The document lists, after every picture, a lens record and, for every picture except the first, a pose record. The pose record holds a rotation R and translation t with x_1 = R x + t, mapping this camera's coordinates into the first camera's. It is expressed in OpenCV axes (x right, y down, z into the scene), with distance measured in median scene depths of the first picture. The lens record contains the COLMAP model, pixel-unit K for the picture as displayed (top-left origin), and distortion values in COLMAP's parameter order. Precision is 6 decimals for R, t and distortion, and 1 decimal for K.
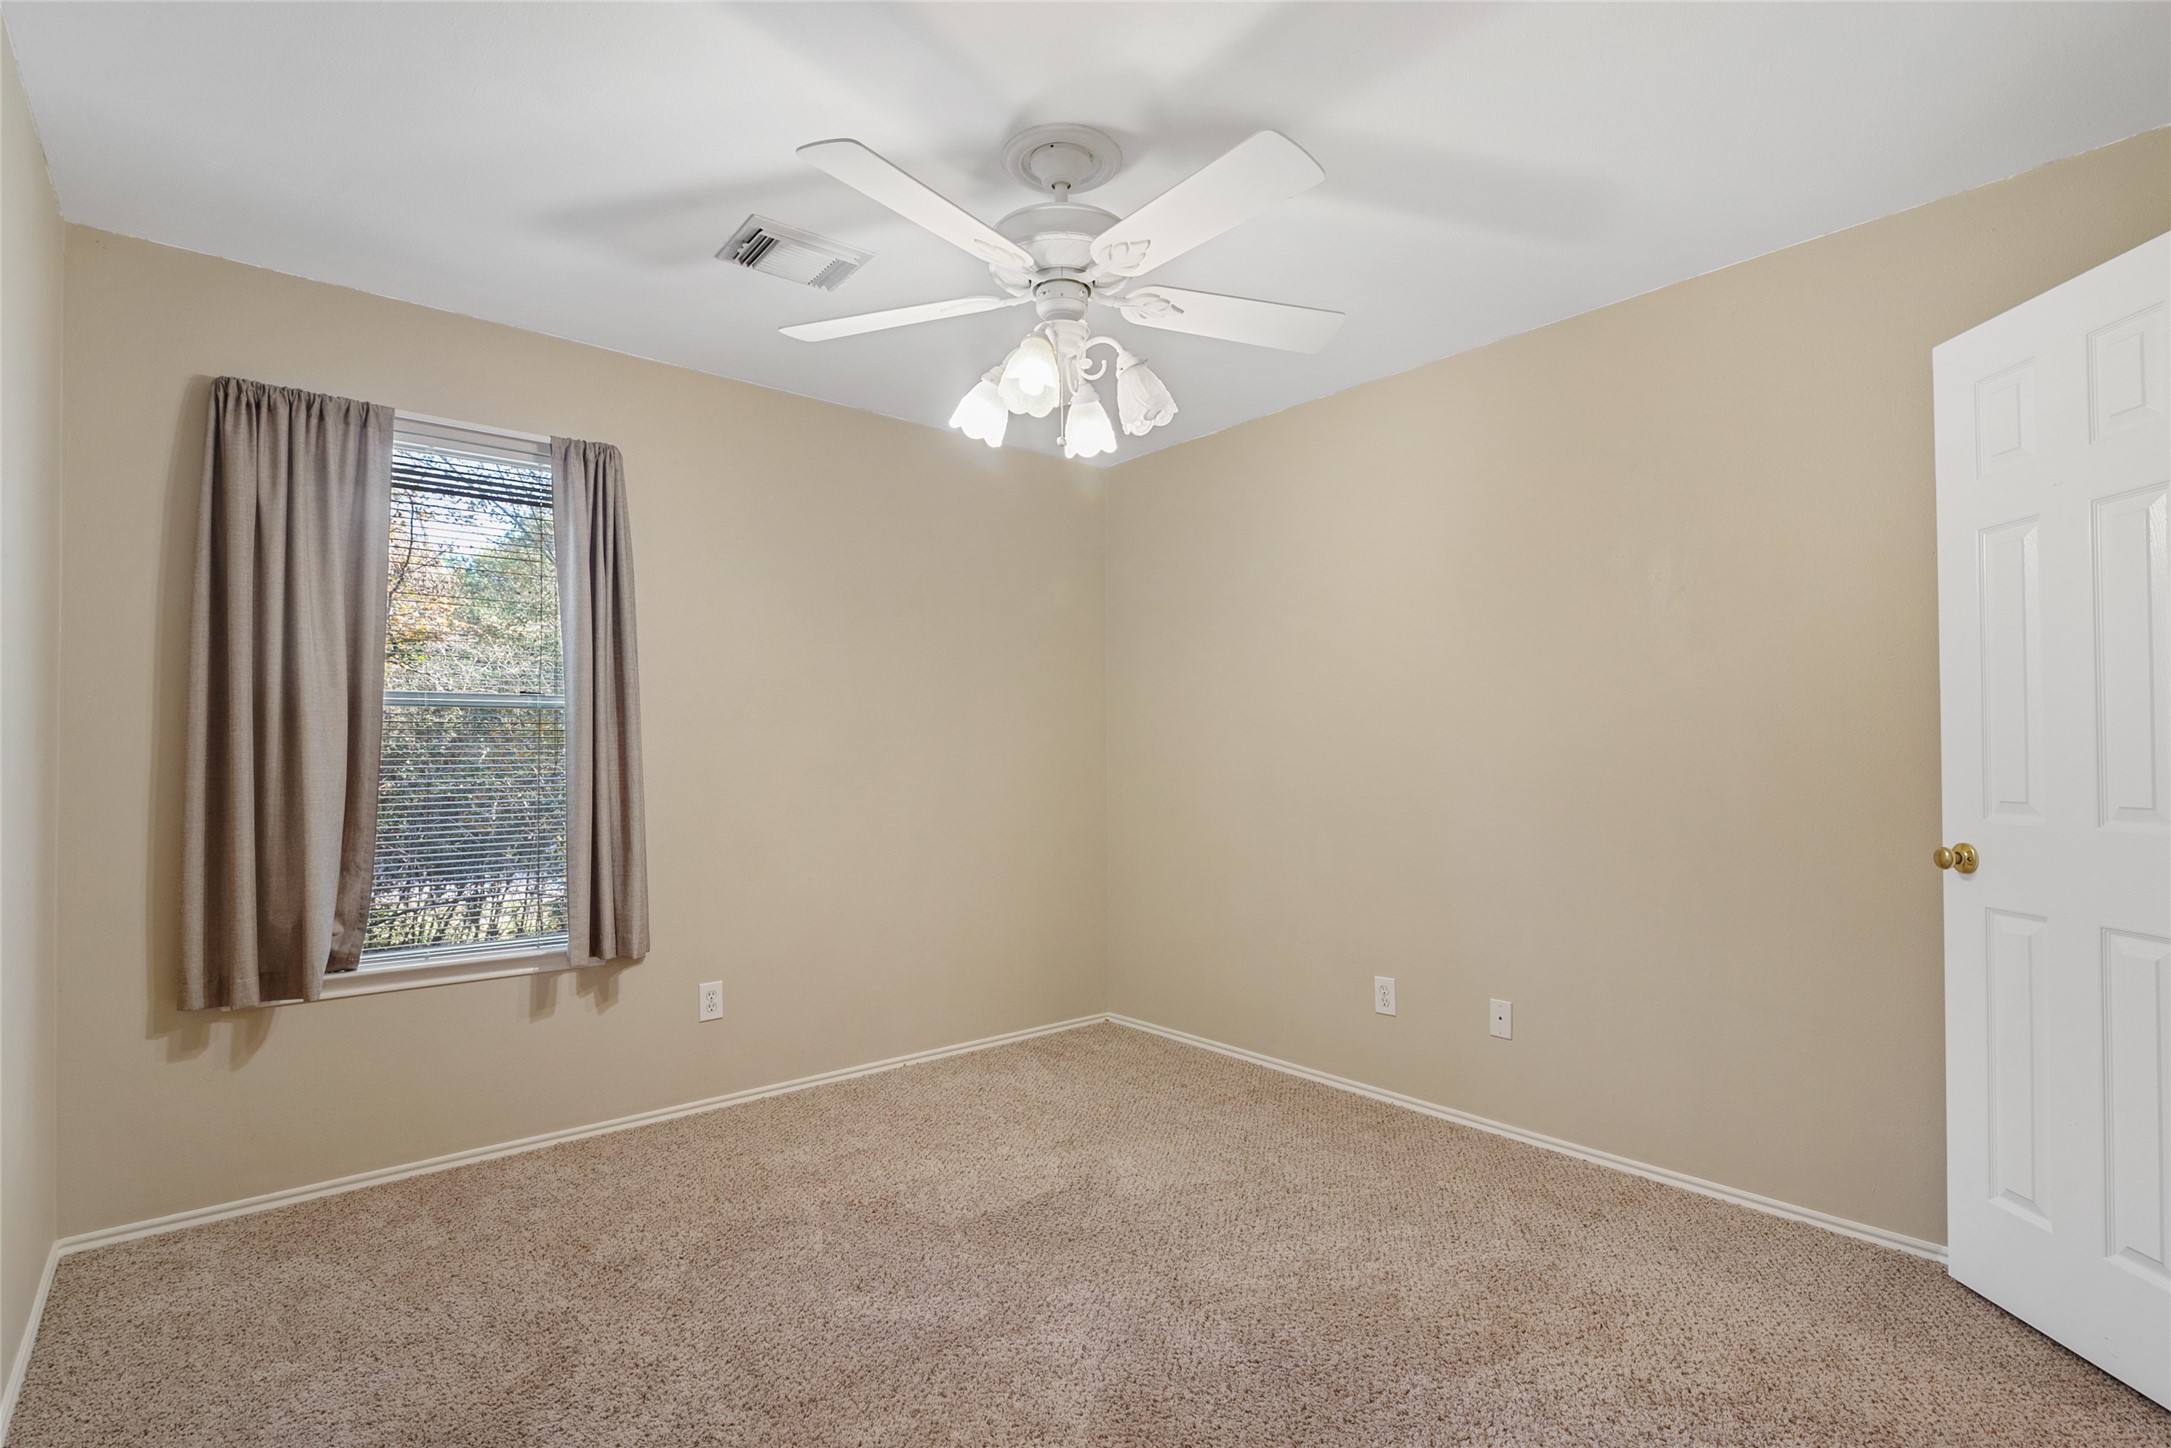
lens RADIAL K [[1013.8, 0, 1079.9], [0, 1013.8, 722.5], [0, 0, 1]] dist [-0.009988, 0.000349]
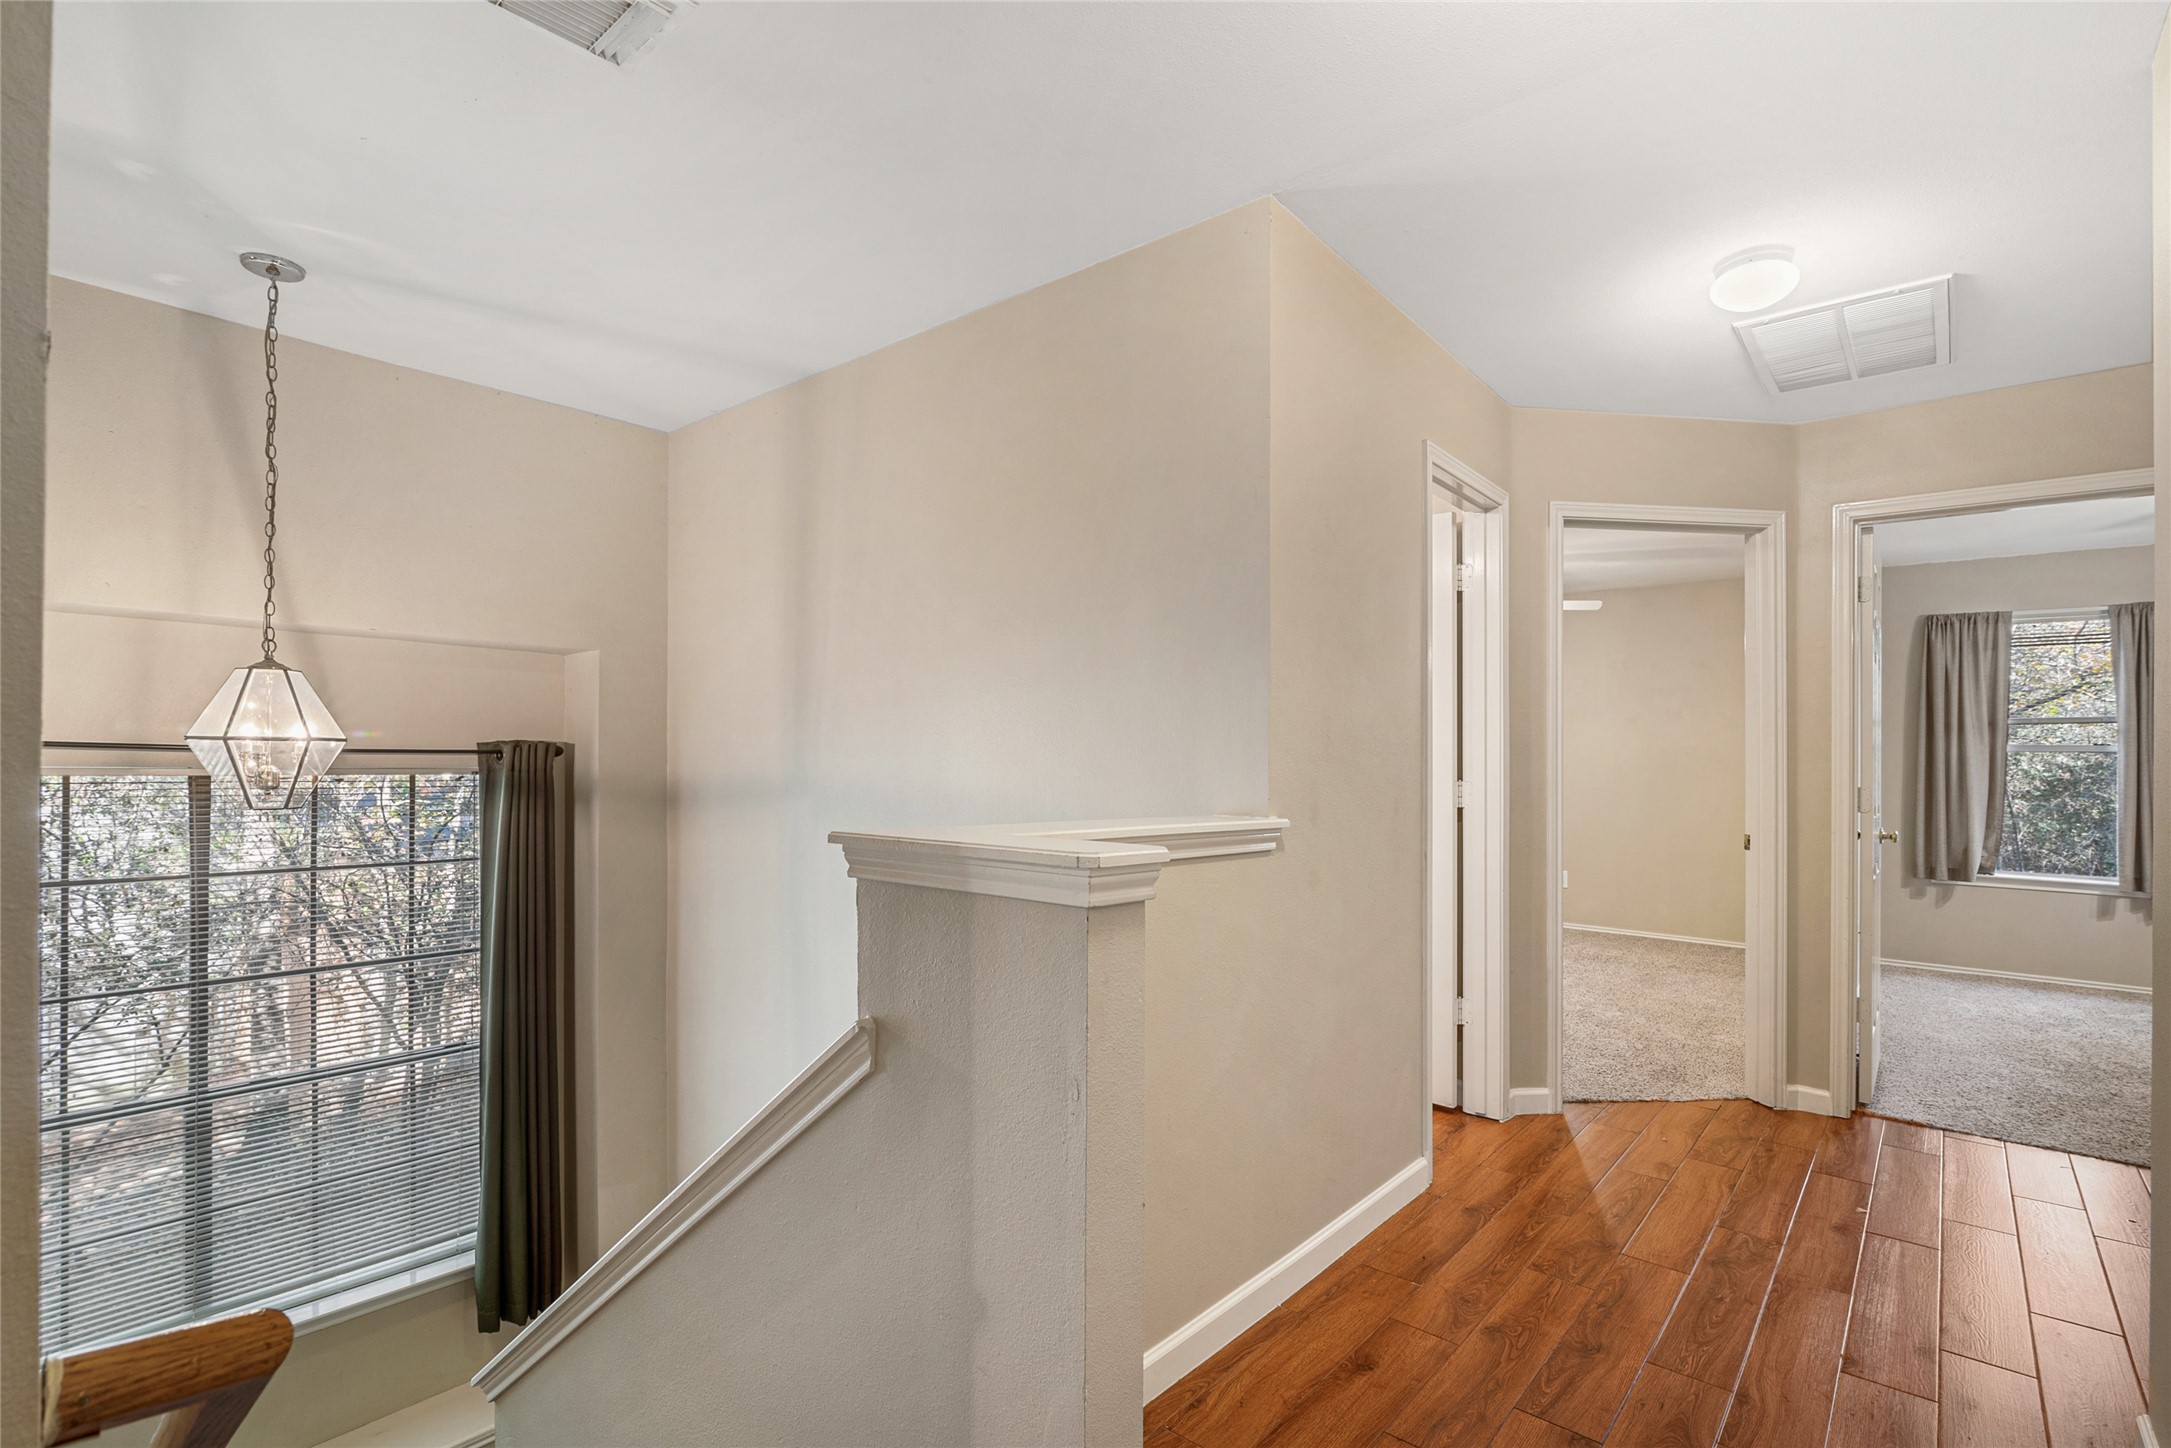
lens RADIAL K [[1013.8, 0, 1061.3], [0, 1013.8, 760.9], [0, 0, 1]] dist [-0.009988, 0.000349]
pose [[0.131174, -0.001650, -0.991358, 1.186856], [0.006434, 0.999979, -0.000813, -0.011779], [0.991339, -0.006272, 0.131182, -1.296683]]
